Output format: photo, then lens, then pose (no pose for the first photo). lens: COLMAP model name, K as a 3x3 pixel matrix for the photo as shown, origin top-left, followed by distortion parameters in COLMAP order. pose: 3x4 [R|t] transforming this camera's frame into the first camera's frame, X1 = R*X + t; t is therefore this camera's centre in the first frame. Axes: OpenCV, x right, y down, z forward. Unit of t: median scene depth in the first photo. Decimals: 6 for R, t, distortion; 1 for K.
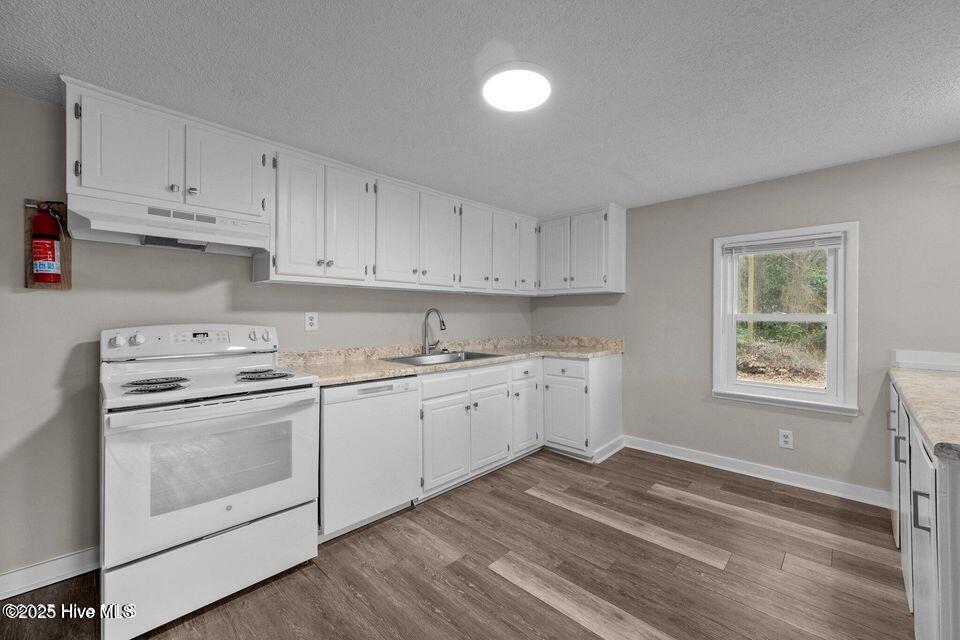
lens RADIAL K [[379.1, 0, 485.7], [0, 379.1, 316.0], [0, 0, 1]] dist [0.004343, 0.000536]
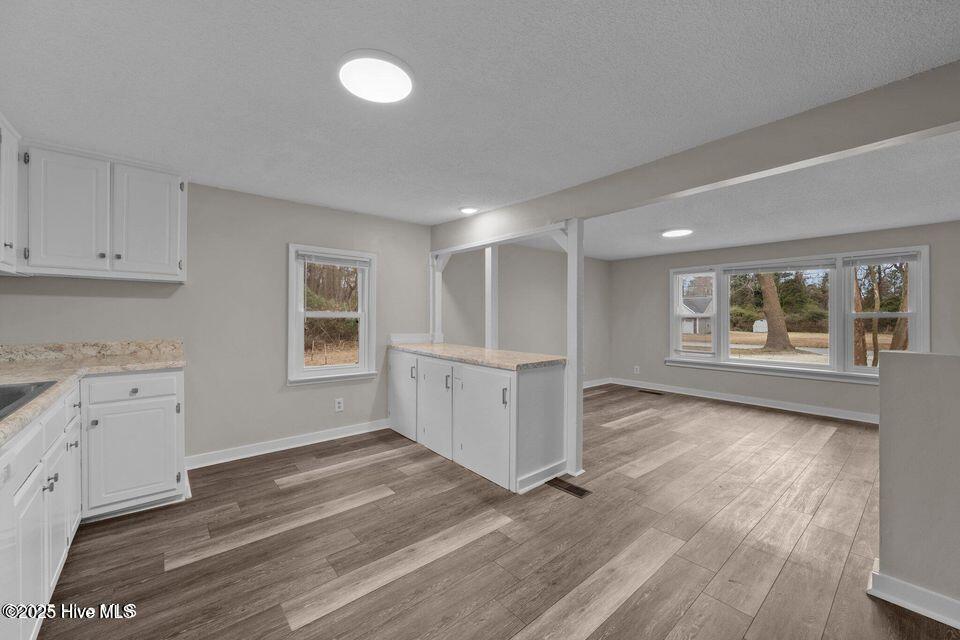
lens RADIAL K [[379.1, 0, 481.7], [0, 379.1, 318.2], [0, 0, 1]] dist [0.004343, 0.000536]
pose [[0.107661, -0.006326, 0.994168, -0.493593], [-0.009455, 0.999928, 0.007386, 0.001880], [-0.994143, -0.010195, 0.107593, 0.358000]]
